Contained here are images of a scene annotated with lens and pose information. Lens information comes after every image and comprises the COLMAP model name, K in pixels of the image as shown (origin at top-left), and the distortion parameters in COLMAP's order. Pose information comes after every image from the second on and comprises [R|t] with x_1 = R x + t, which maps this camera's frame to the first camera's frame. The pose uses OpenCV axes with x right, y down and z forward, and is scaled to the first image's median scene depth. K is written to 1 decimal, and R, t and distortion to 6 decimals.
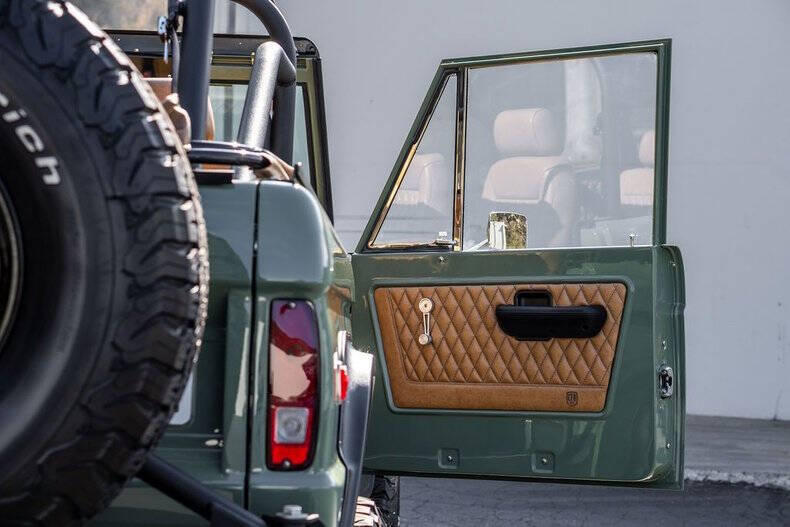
lens RADIAL K [[1702.1, 0, 395.0], [0, 1702.1, 263.5], [0, 0, 1]] dist [-0.009387, 0.058754]
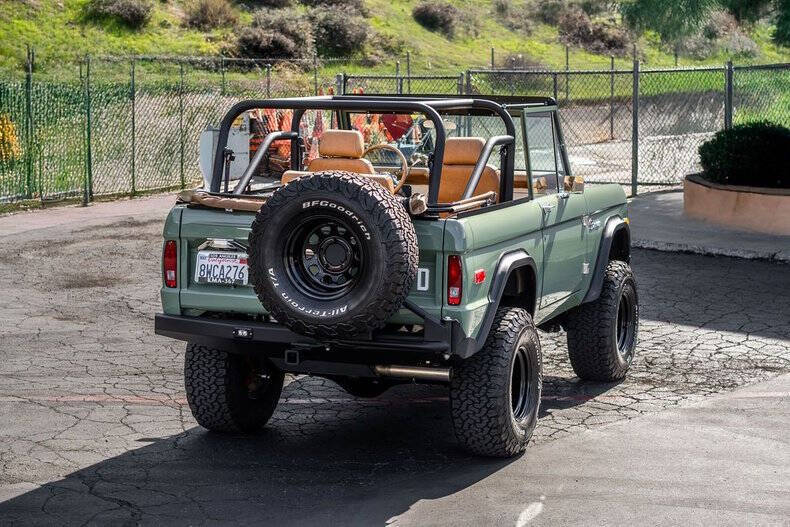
lens RADIAL K [[1702.1, 0, 395.0], [0, 1702.1, 263.5], [0, 0, 1]] dist [-0.009387, 0.058754]
pose [[0.936058, 0.024349, -0.351001, 1.282735], [0.027108, 0.989646, 0.140944, -0.559447], [0.350799, -0.141447, 0.925707, -2.744450]]
